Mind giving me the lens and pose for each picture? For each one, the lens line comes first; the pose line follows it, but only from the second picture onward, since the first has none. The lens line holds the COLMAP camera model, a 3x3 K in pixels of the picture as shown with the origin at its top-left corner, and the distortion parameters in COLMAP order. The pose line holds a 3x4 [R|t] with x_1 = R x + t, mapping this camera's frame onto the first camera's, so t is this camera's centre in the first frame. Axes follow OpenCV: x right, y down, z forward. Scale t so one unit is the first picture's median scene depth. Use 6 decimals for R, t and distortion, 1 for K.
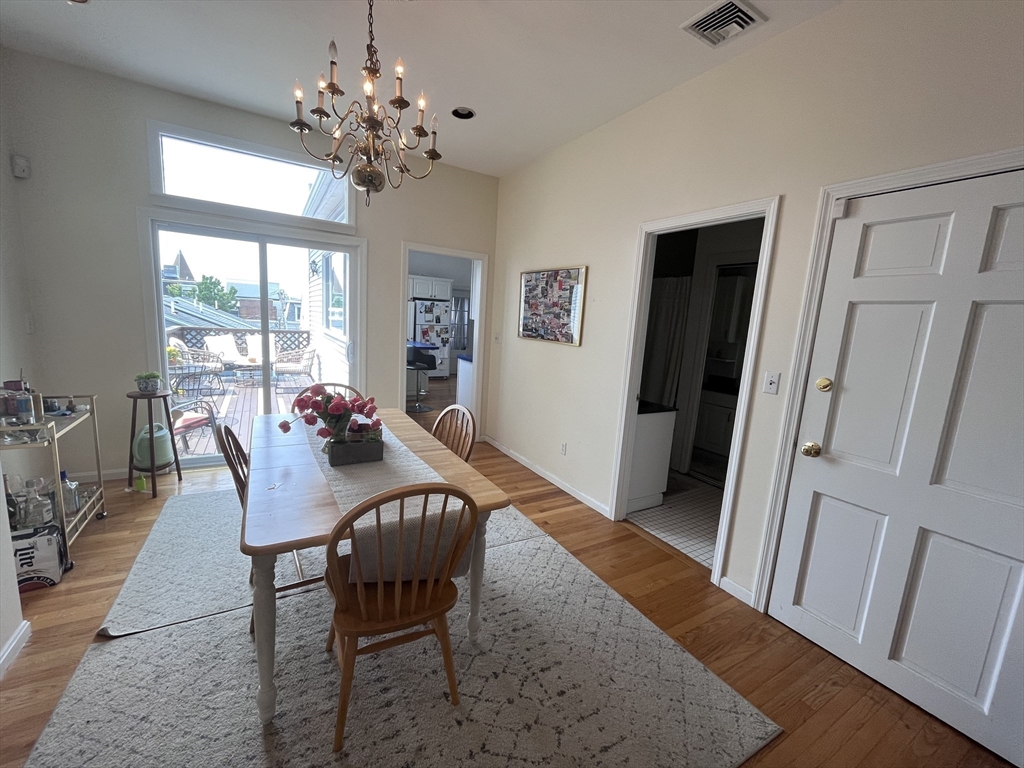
lens RADIAL K [[414.4, 0, 512.9], [0, 414.4, 383.8], [0, 0, 1]] dist [-0.002302, -0.000306]
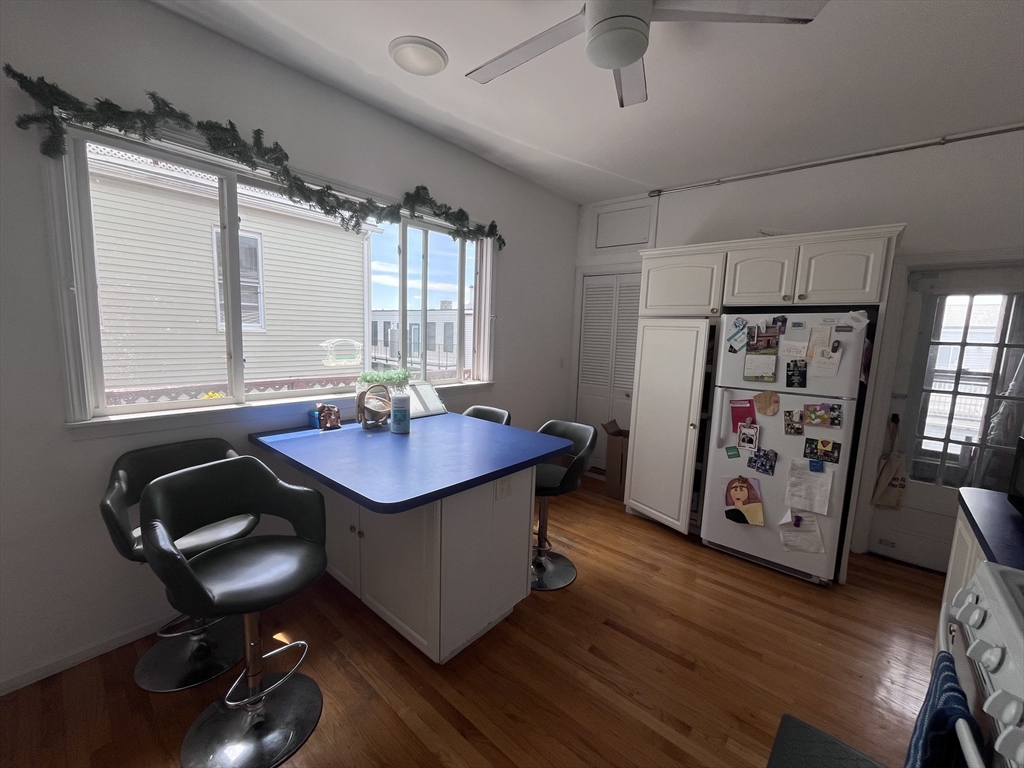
lens RADIAL K [[414.4, 0, 511.9], [0, 414.4, 384.8], [0, 0, 1]] dist [-0.002302, -0.000306]
pose [[0.314646, 0.071841, -0.946487, 0.031038], [-0.162611, 0.986471, 0.020818, -0.124669], [0.935177, 0.147359, 0.322071, 0.739587]]
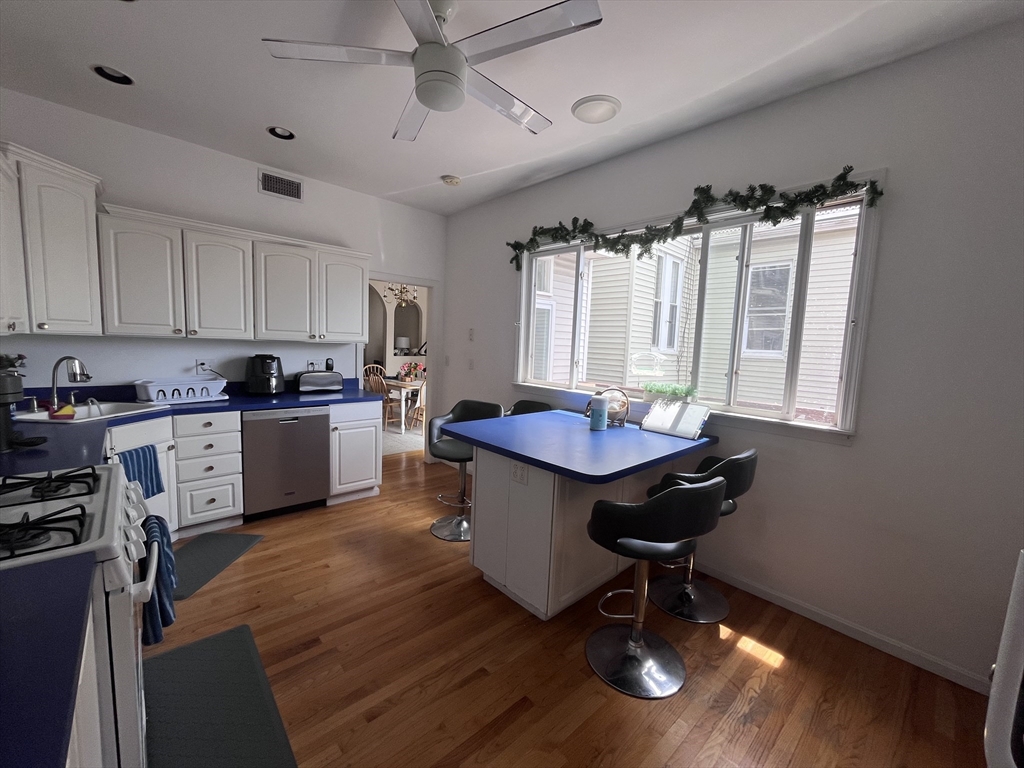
lens RADIAL K [[414.4, 0, 510.1], [0, 414.4, 384.9], [0, 0, 1]] dist [-0.002302, -0.000306]
pose [[-0.974173, -0.078000, -0.211904, -0.119019], [-0.129896, 0.961200, 0.243355, -0.176165], [0.184700, 0.264595, -0.946507, 1.041263]]
